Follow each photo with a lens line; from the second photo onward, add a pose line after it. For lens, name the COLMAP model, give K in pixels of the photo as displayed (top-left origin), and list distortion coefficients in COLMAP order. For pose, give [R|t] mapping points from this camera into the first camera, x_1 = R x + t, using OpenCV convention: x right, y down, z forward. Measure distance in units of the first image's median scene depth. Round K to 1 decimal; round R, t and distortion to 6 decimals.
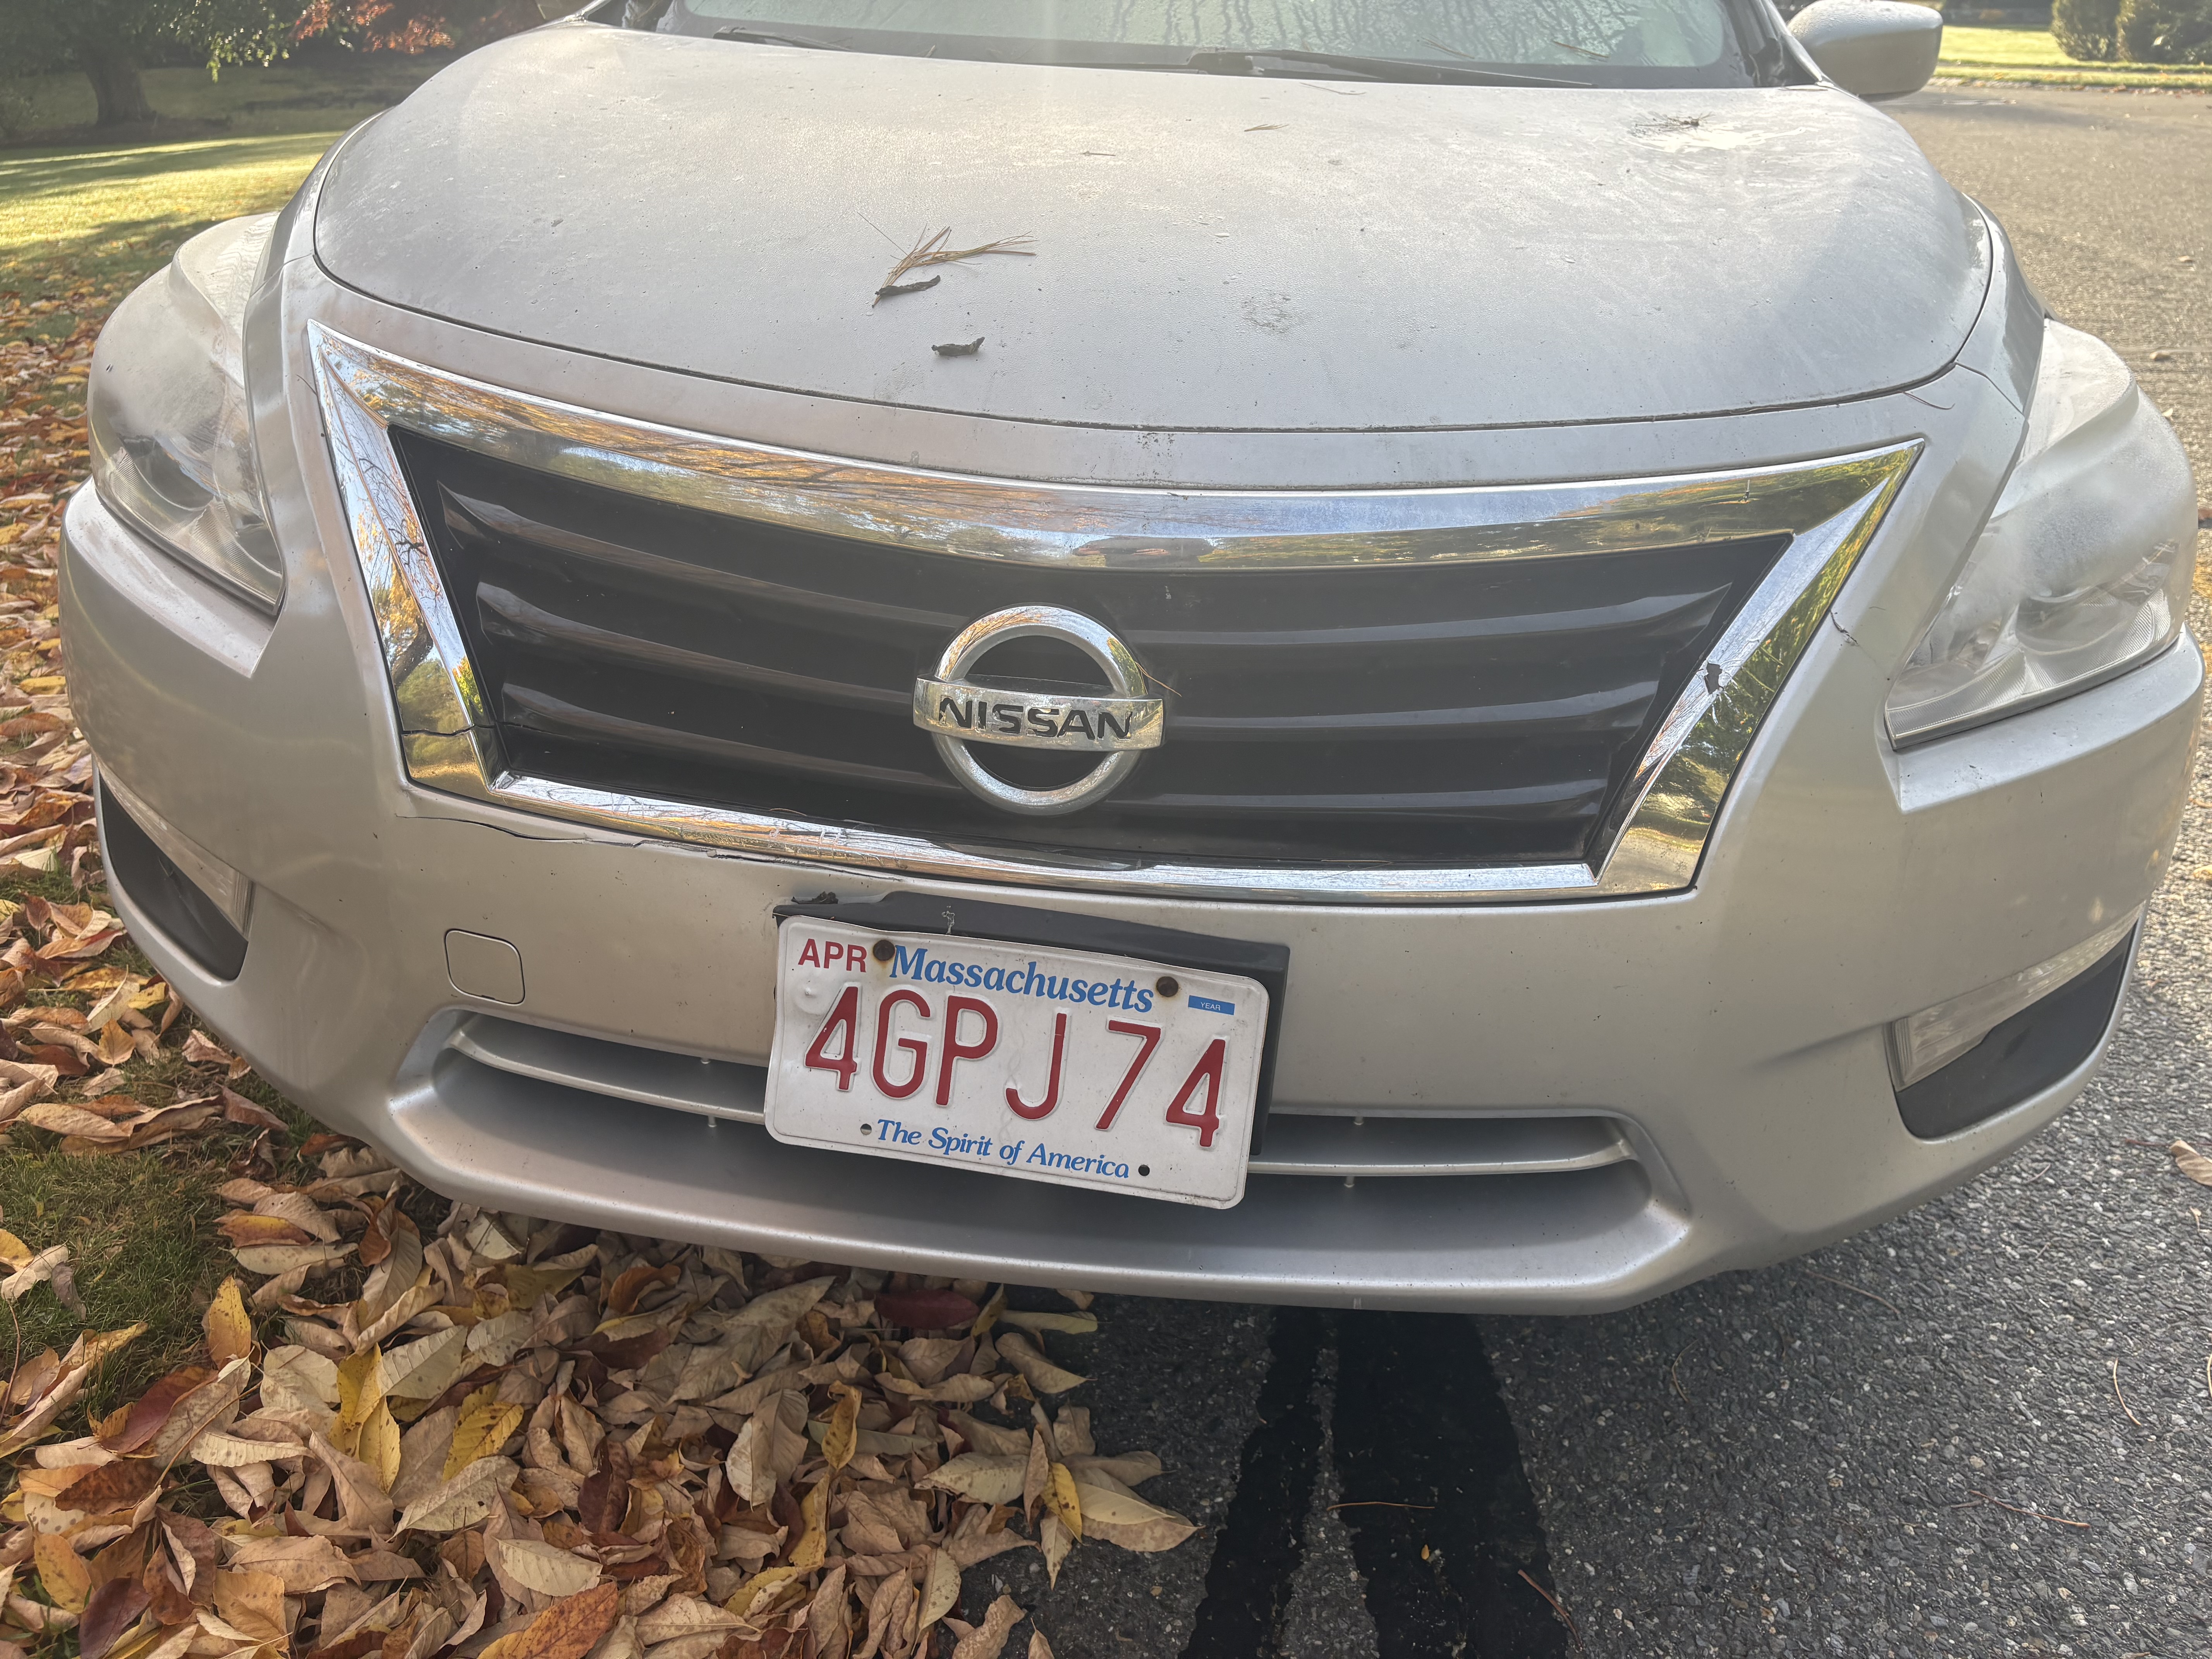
lens RADIAL K [[1616.4, 0, 1112.2], [0, 1616.4, 842.2], [0, 0, 1]] dist [0.009930, -0.033172]
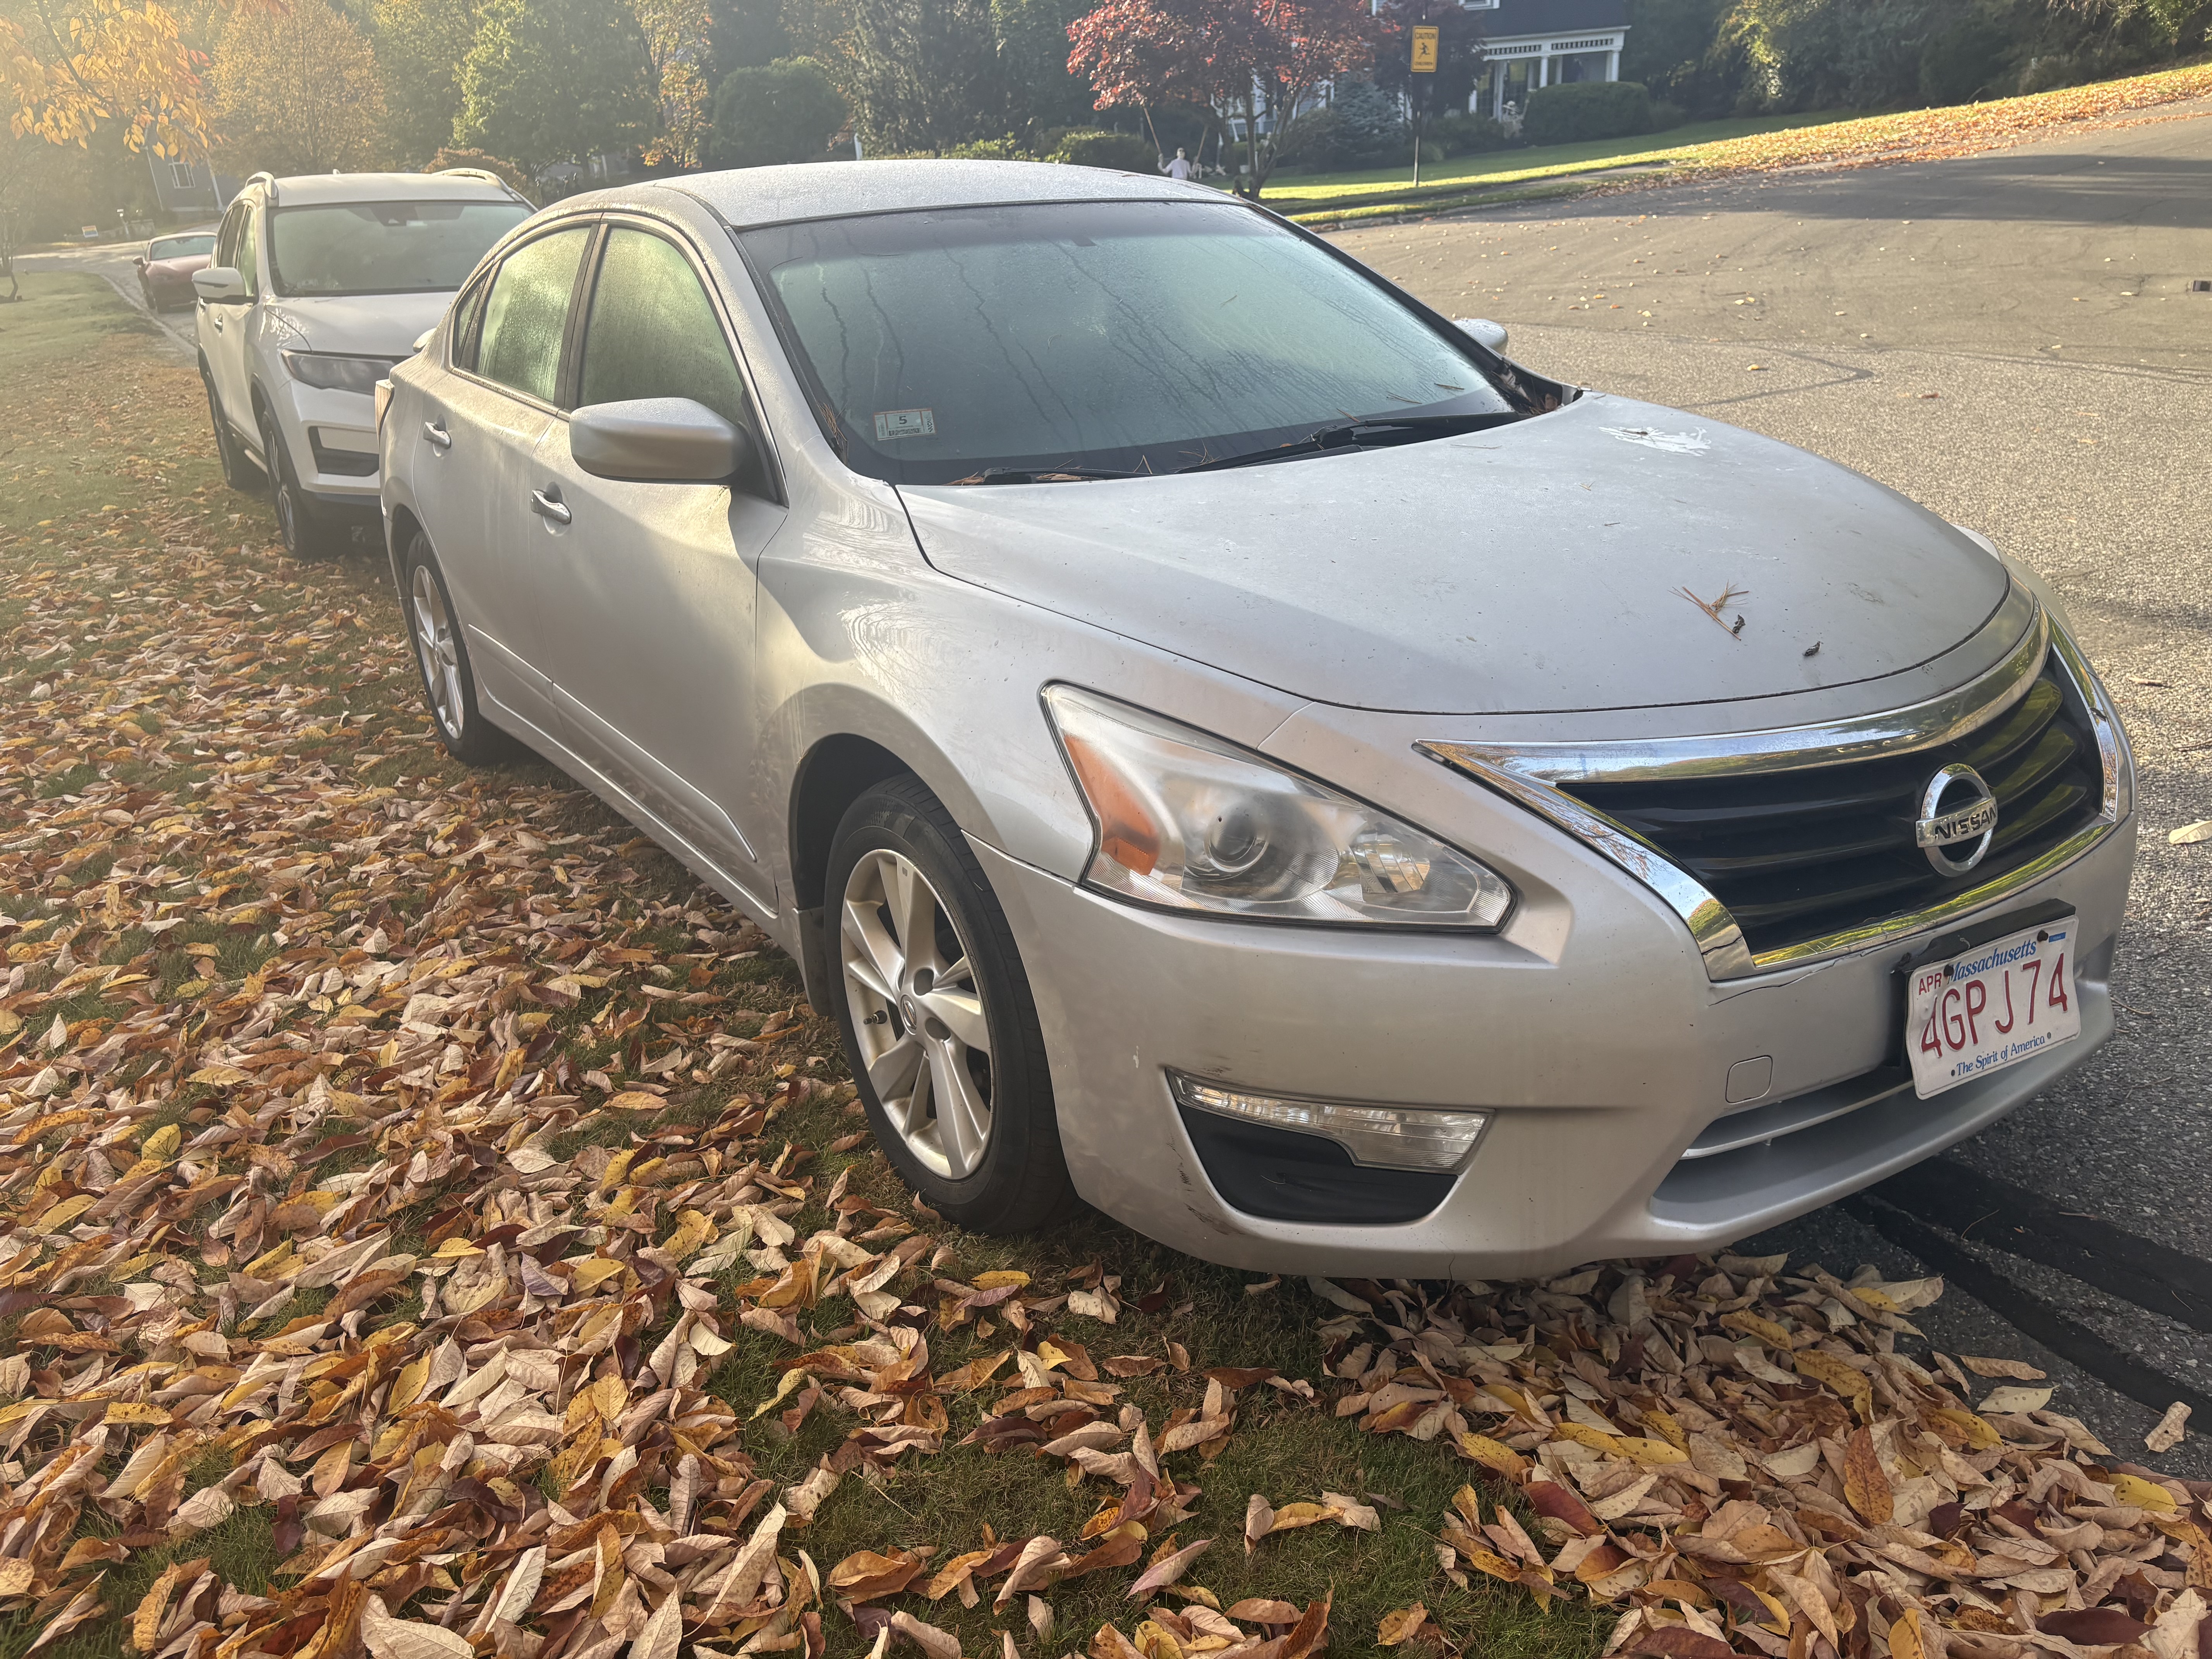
lens RADIAL K [[1616.4, 0, 1112.2], [0, 1616.4, 842.2], [0, 0, 1]] dist [0.009930, -0.033172]
pose [[0.785150, -0.284333, 0.550177, -1.808963], [0.334919, 0.942204, 0.008976, -0.393815], [-0.520931, 0.177217, 0.835000, -0.054315]]
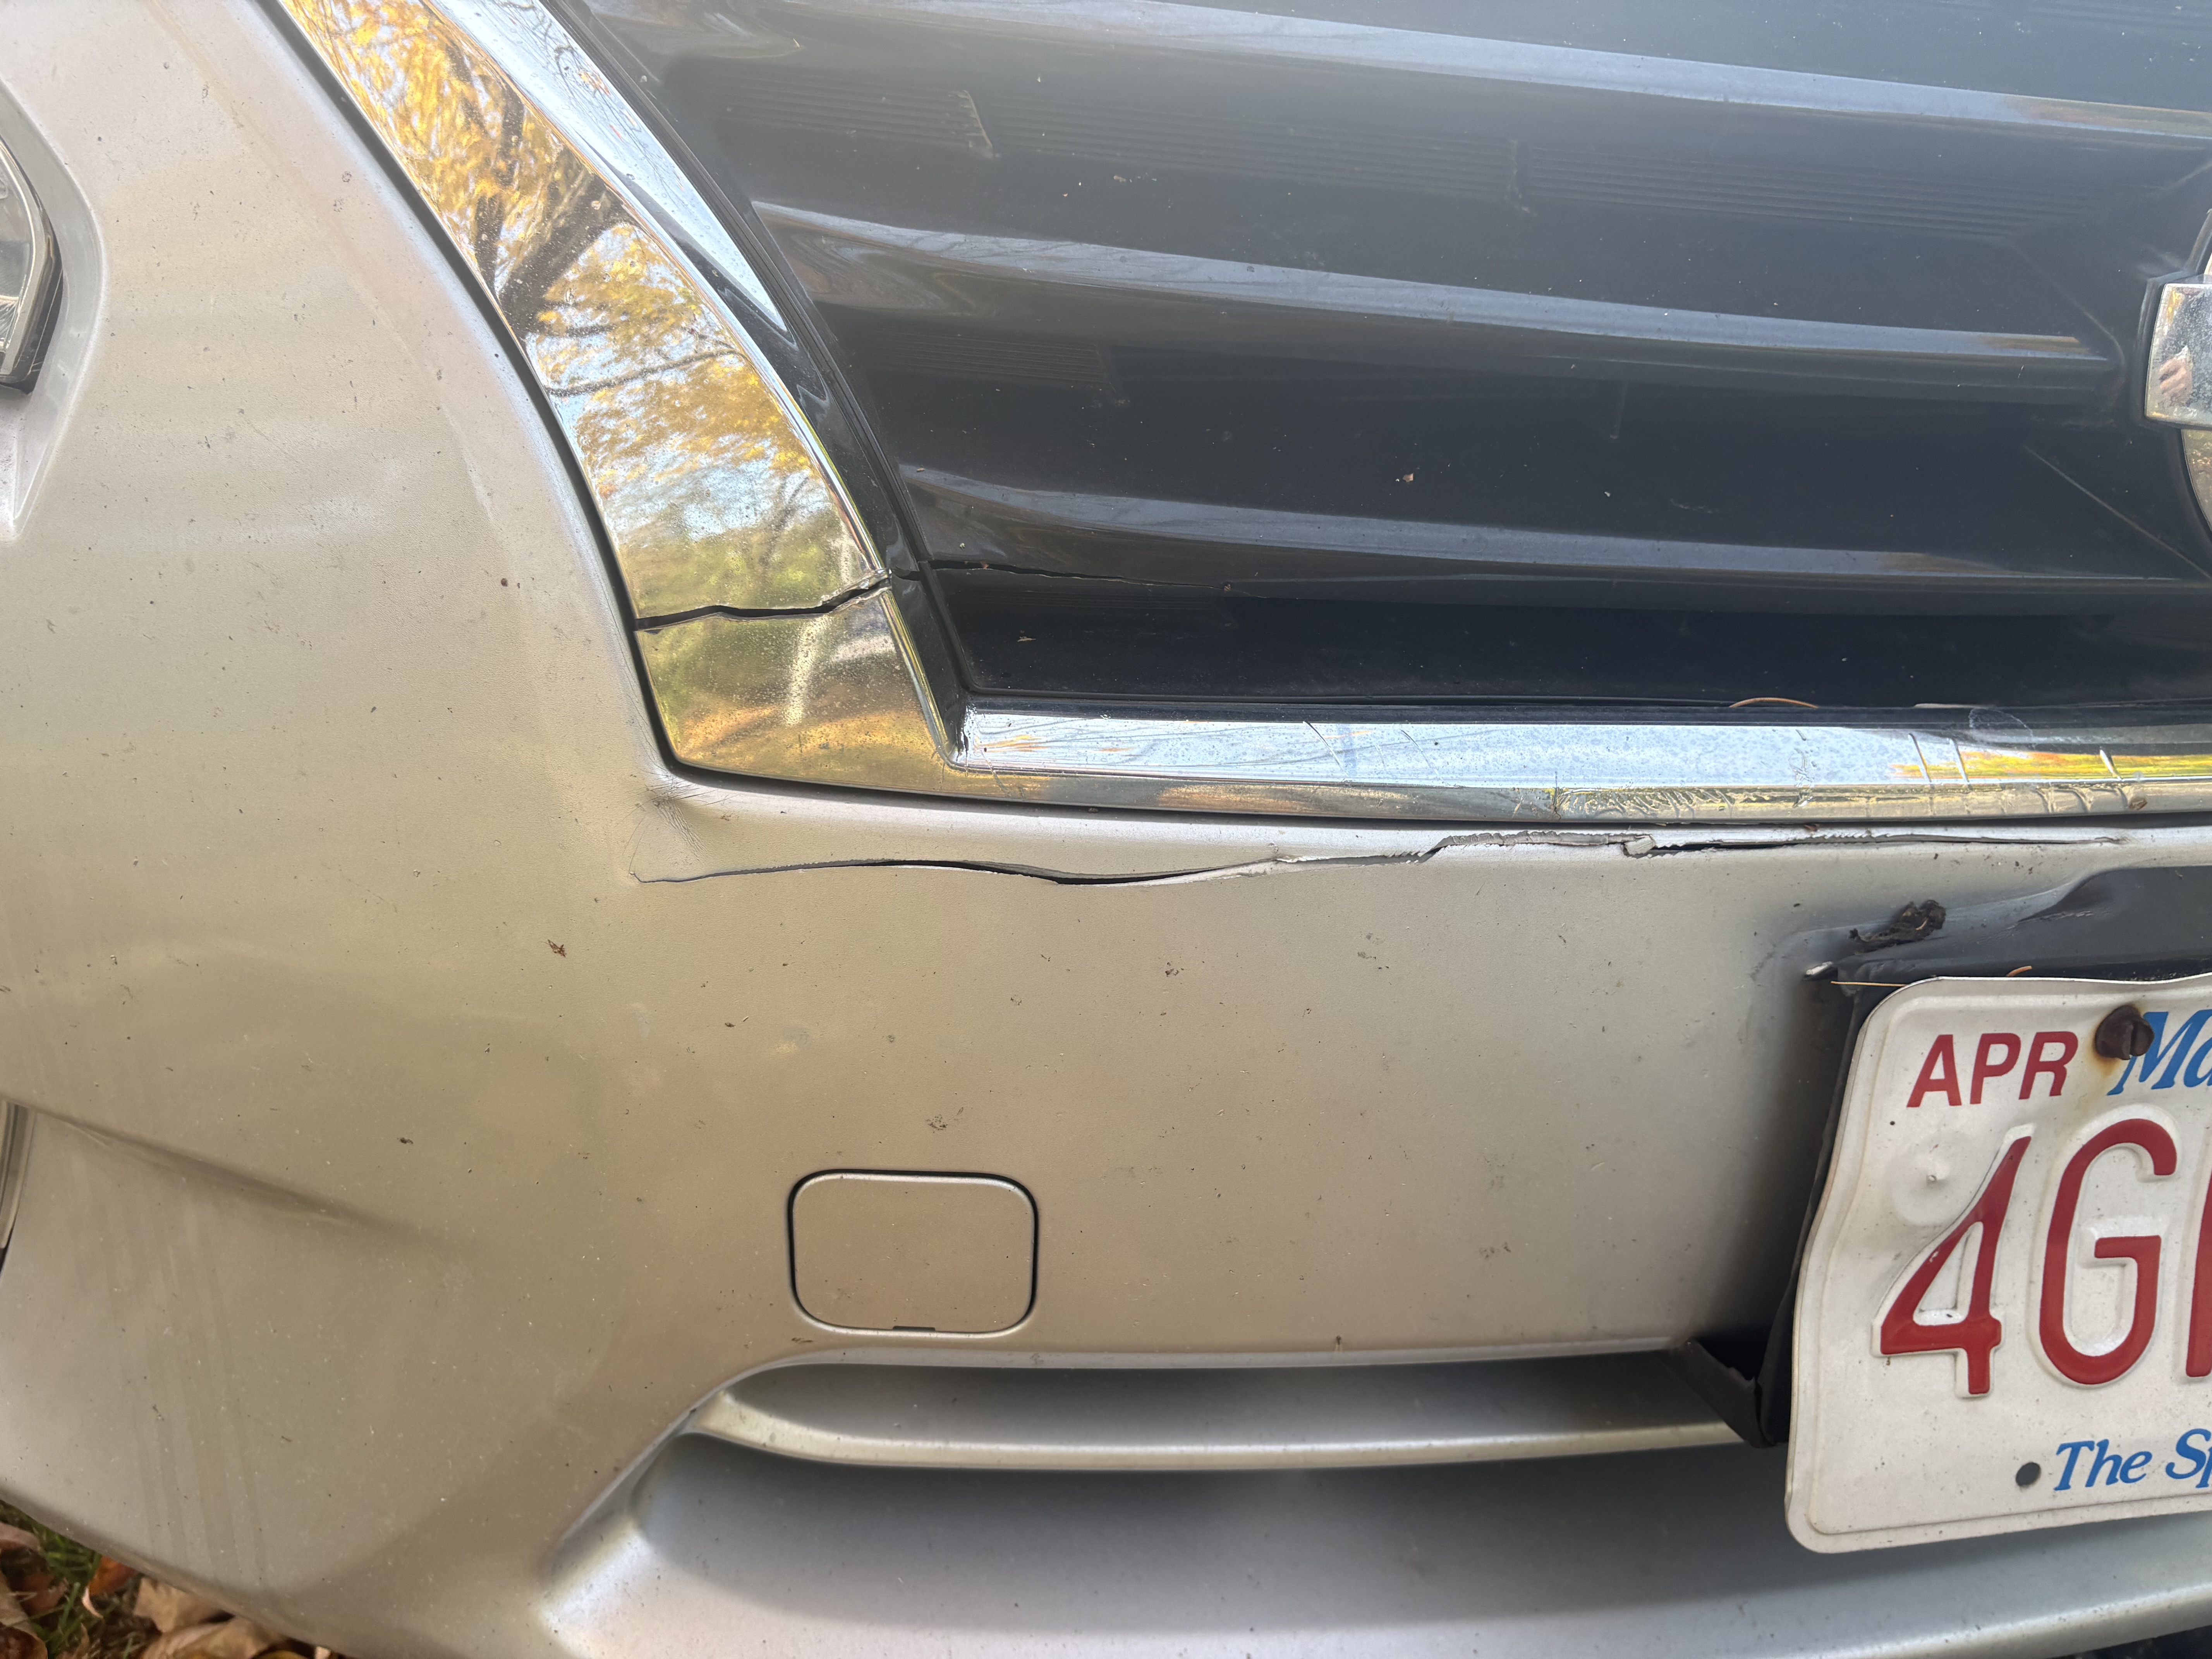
lens RADIAL K [[1616.4, 0, 1112.2], [0, 1616.4, 842.2], [0, 0, 1]] dist [0.009930, -0.033172]
pose [[0.954849, -0.142426, 0.260726, -0.453268], [0.130762, 0.989496, 0.061643, -0.031277], [-0.266767, -0.024766, 0.963443, 0.686711]]
